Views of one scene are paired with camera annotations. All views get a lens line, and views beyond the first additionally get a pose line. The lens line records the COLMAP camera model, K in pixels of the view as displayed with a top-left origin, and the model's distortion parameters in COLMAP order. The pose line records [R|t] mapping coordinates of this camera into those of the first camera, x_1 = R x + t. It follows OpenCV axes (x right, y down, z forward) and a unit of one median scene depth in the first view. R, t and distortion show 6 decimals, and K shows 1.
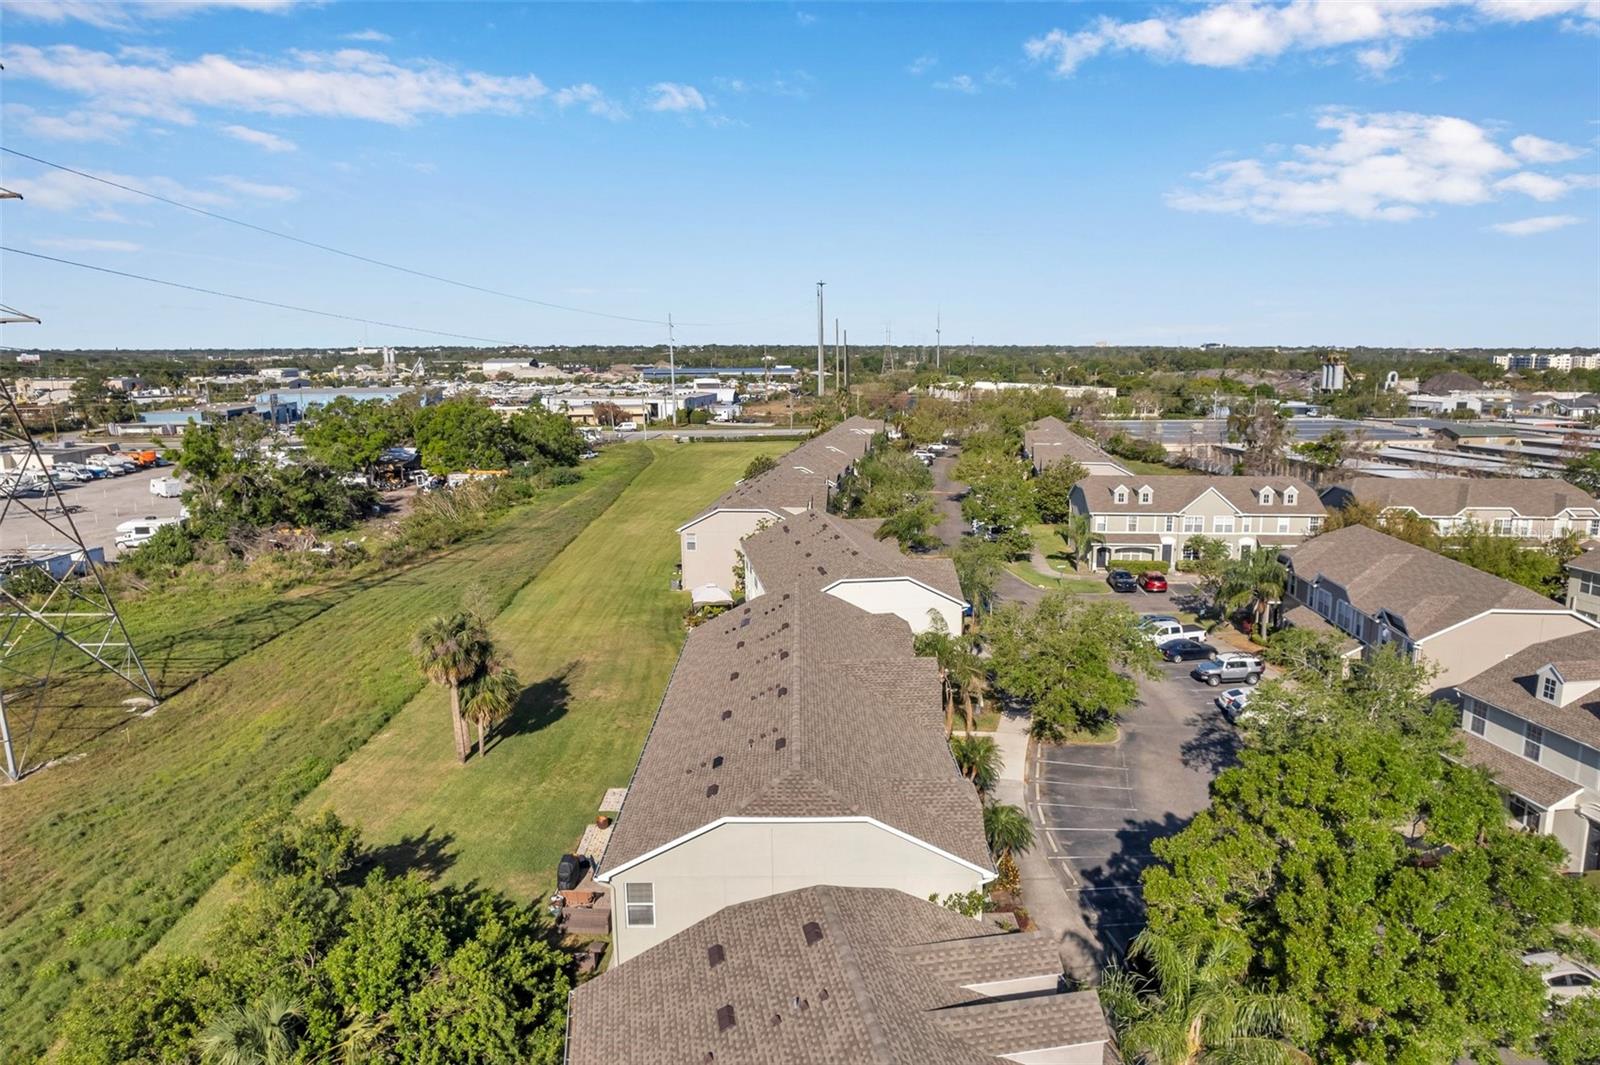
lens RADIAL K [[1052.2, 0, 810.4], [0, 1052.2, 547.6], [0, 0, 1]] dist [-0.077241, 0.063730]
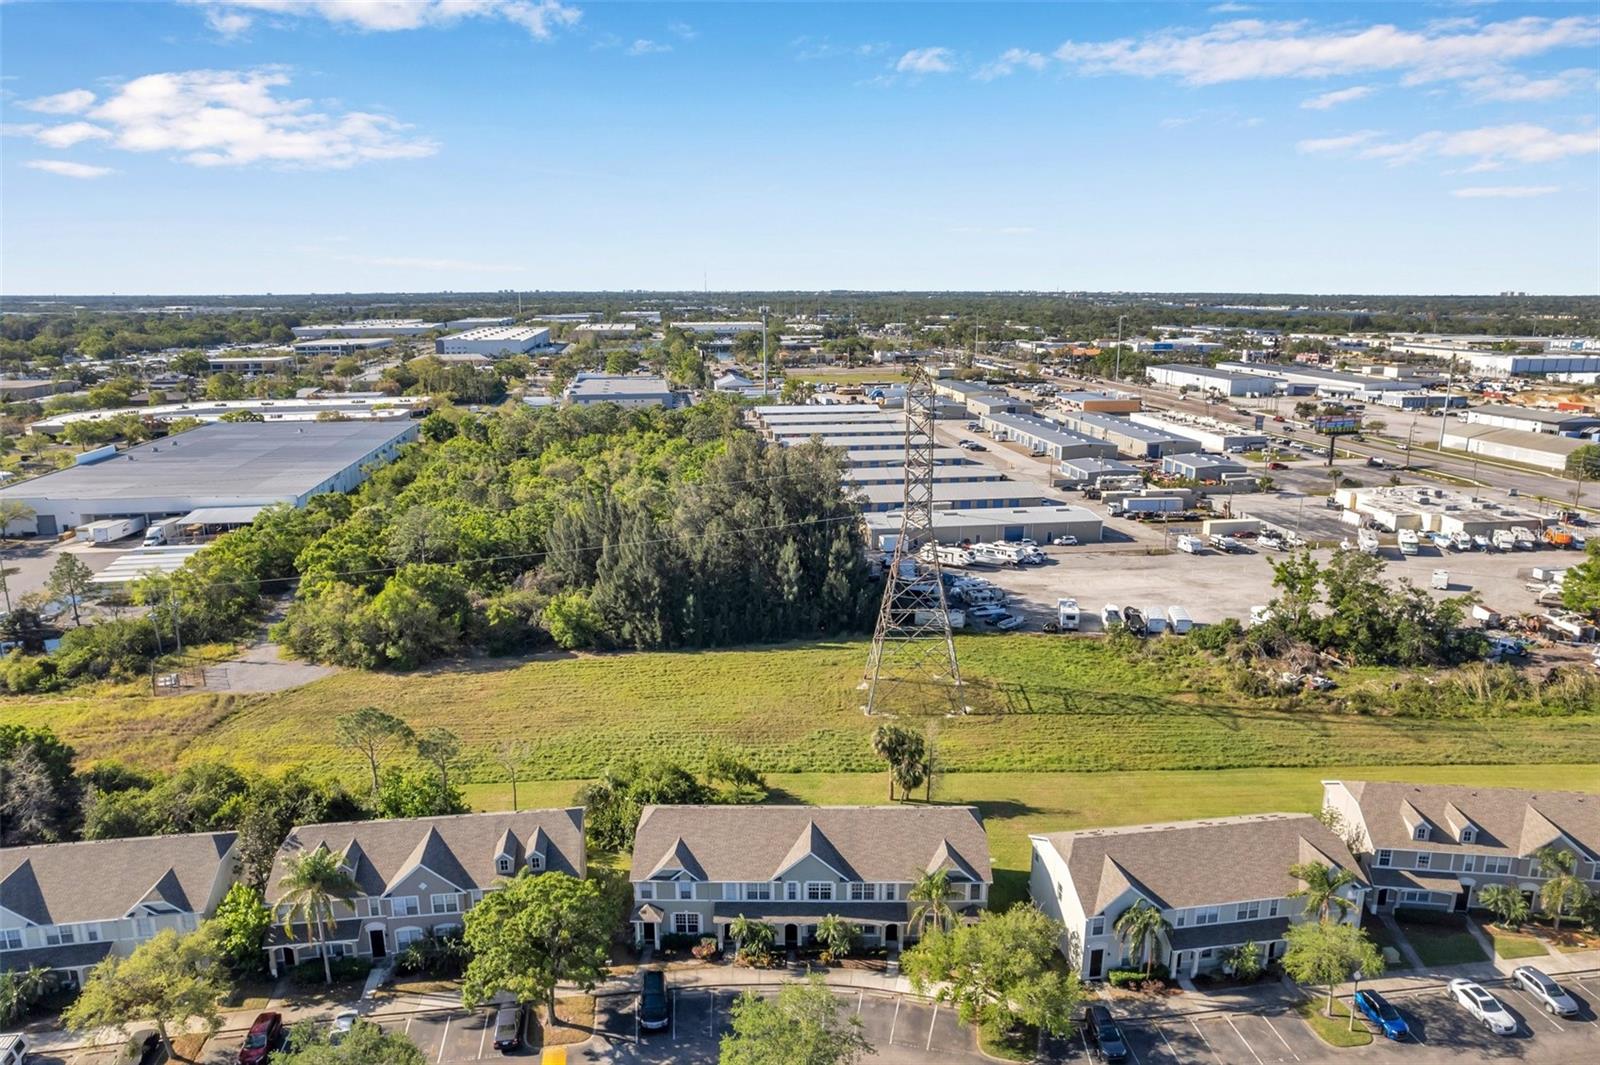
lens RADIAL K [[1052.2, 0, 810.4], [0, 1052.2, 547.6], [0, 0, 1]] dist [-0.077241, 0.063730]
pose [[-0.033682, 0.247762, -0.968235, 0.759649], [-0.179483, 0.951536, 0.249732, -0.368540], [0.983184, 0.182193, 0.012419, 0.389261]]
